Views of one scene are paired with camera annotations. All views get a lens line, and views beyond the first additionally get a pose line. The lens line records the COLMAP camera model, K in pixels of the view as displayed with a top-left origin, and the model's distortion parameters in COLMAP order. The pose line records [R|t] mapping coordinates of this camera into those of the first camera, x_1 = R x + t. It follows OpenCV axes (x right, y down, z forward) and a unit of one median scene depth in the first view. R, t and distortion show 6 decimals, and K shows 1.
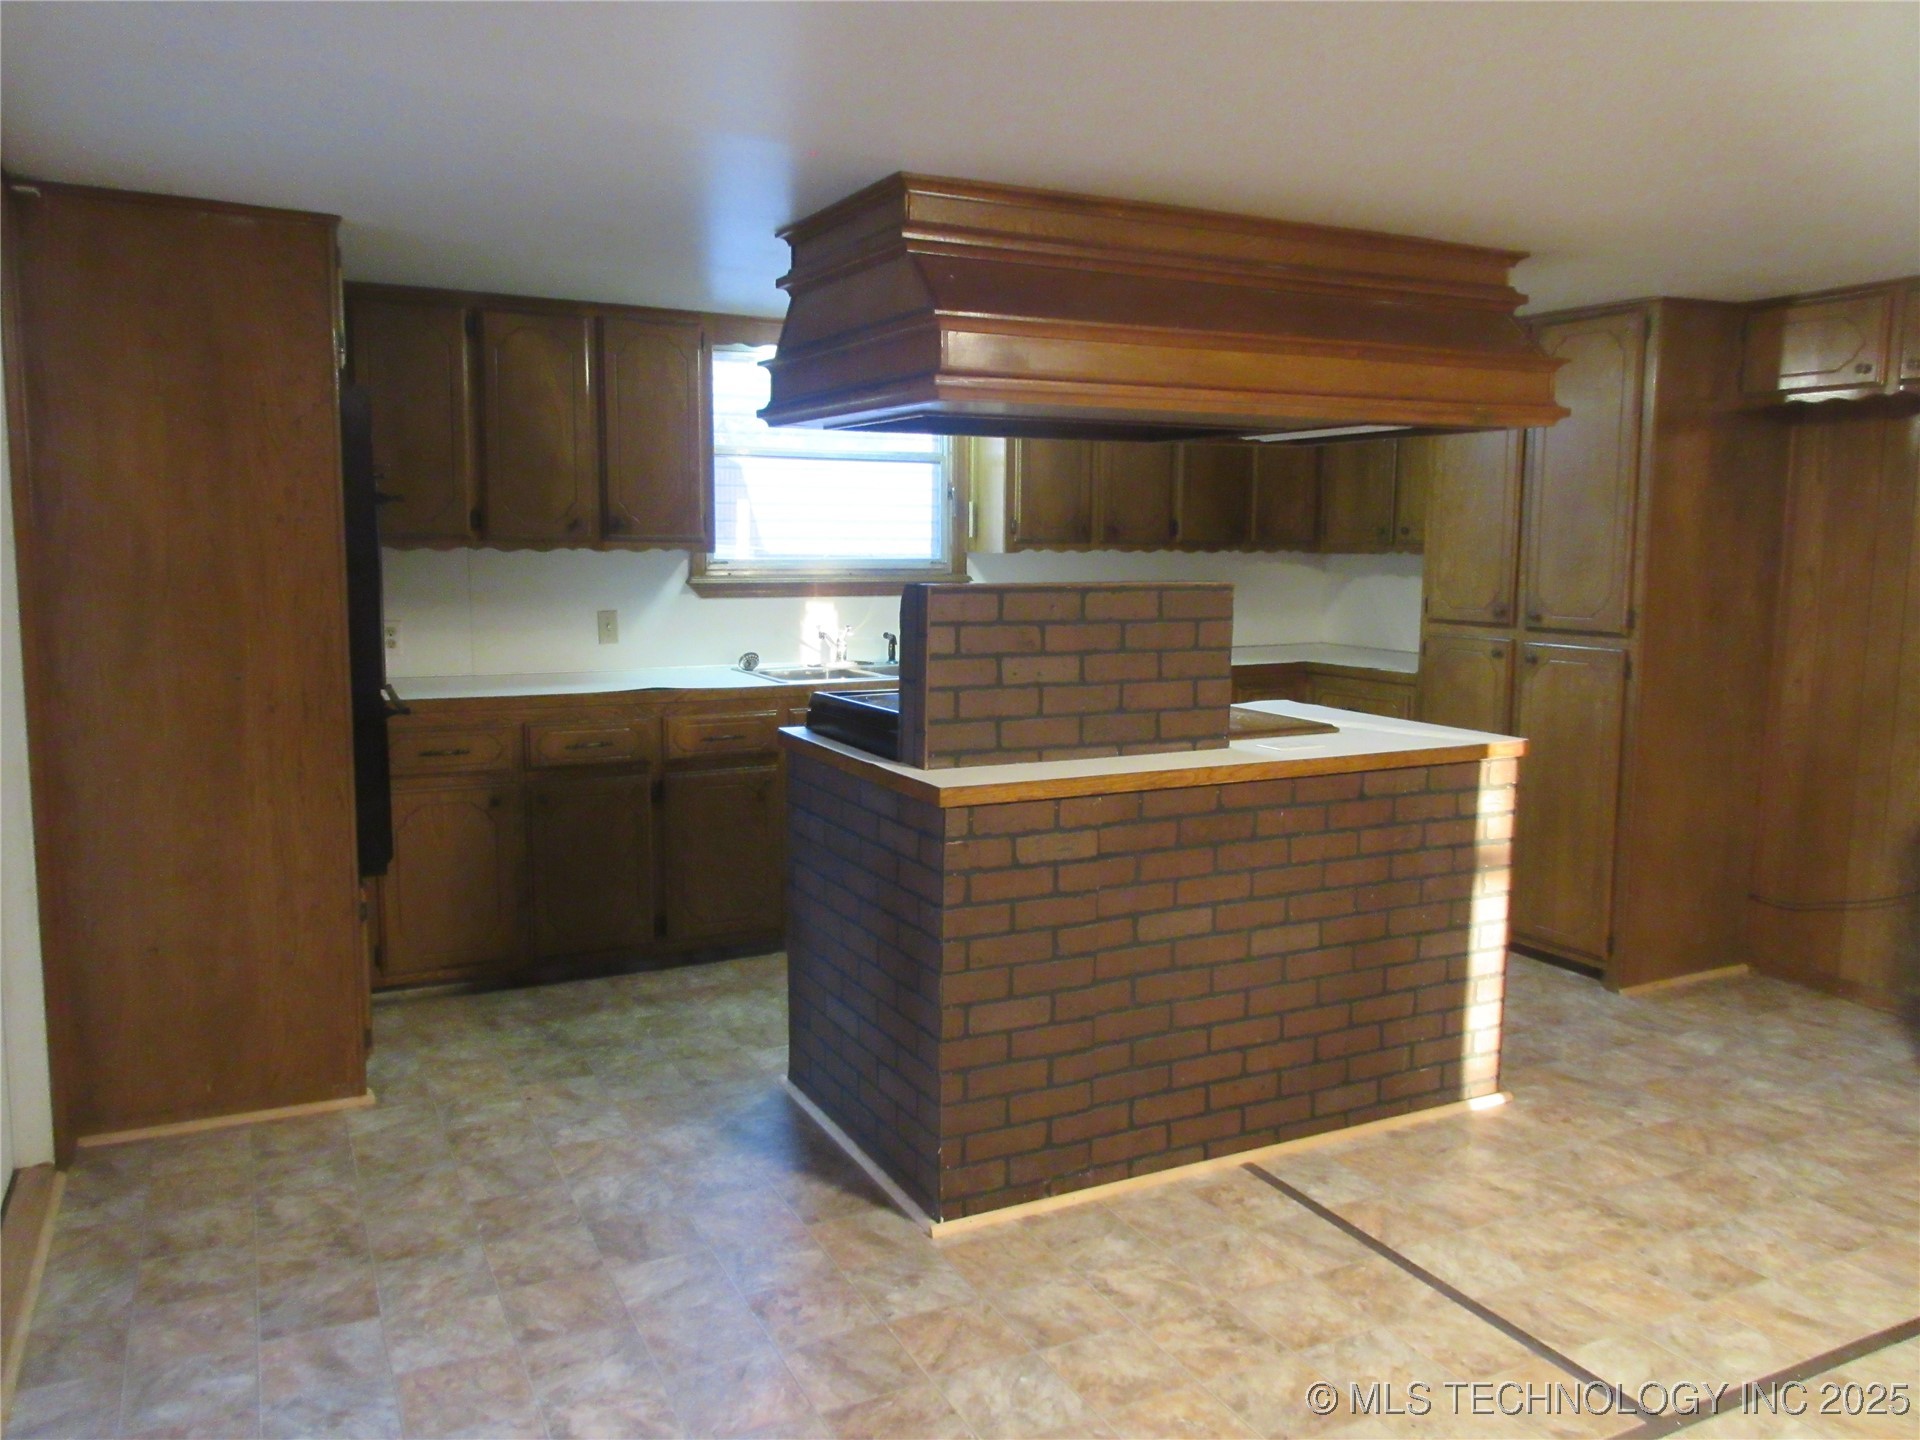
lens RADIAL K [[1455.5, 0, 950.1], [0, 1455.5, 716.2], [0, 0, 1]] dist [0.006299, 0.013017]
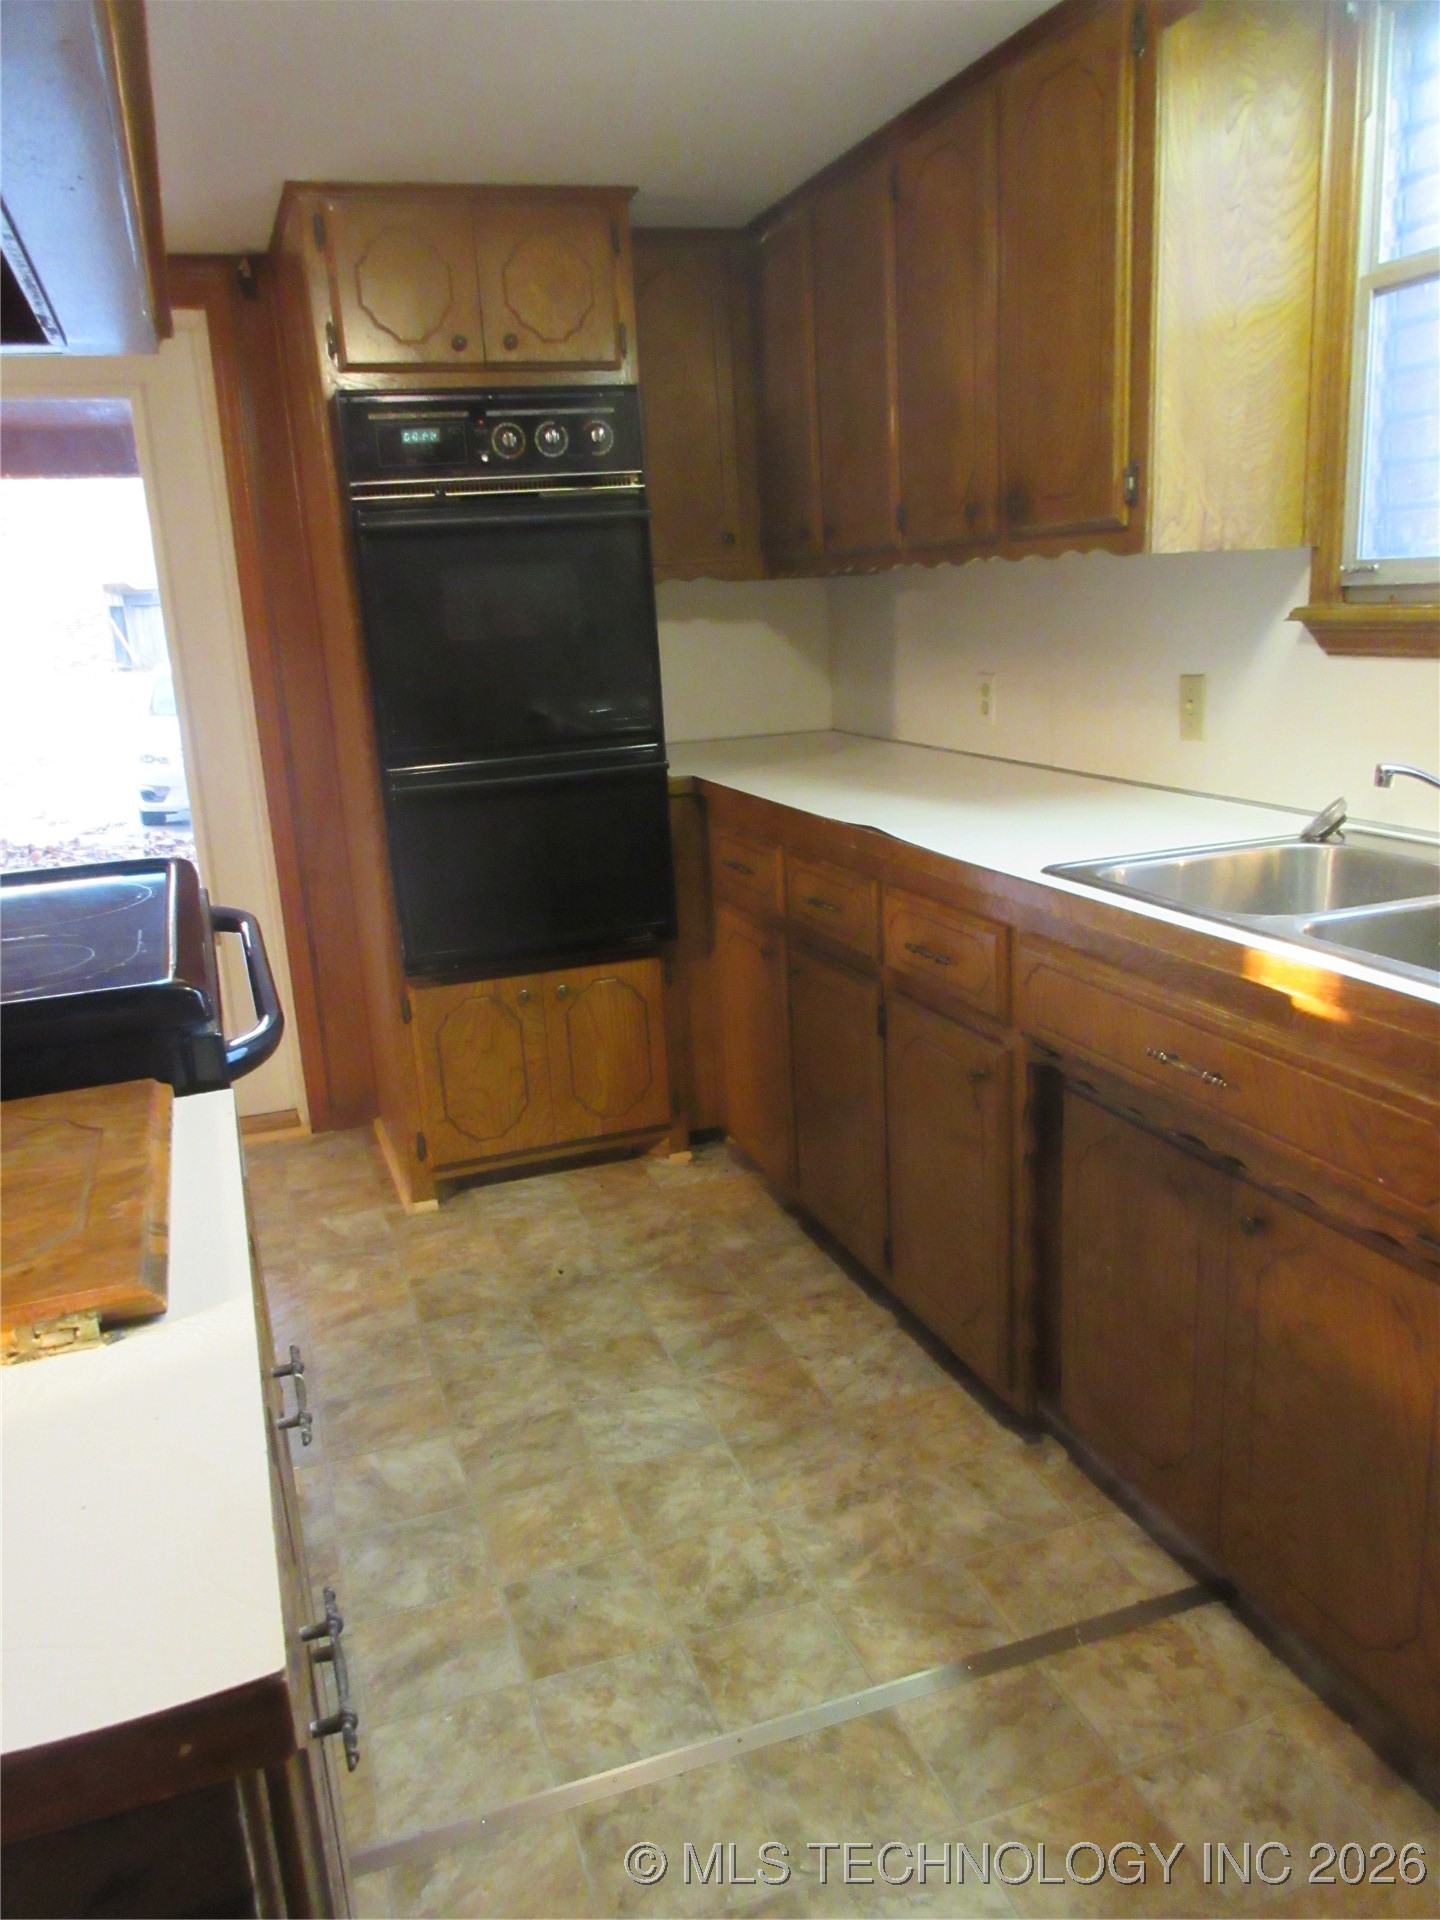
lens RADIAL K [[1455.5, 0, 712.1], [0, 1455.5, 966.2], [0, 0, 1]] dist [0.006299, 0.013017]
pose [[-0.127761, 0.252927, -0.959013, 0.310486], [-0.066784, 0.962548, 0.262757, -0.101457], [0.989554, 0.097617, -0.106085, 0.950765]]
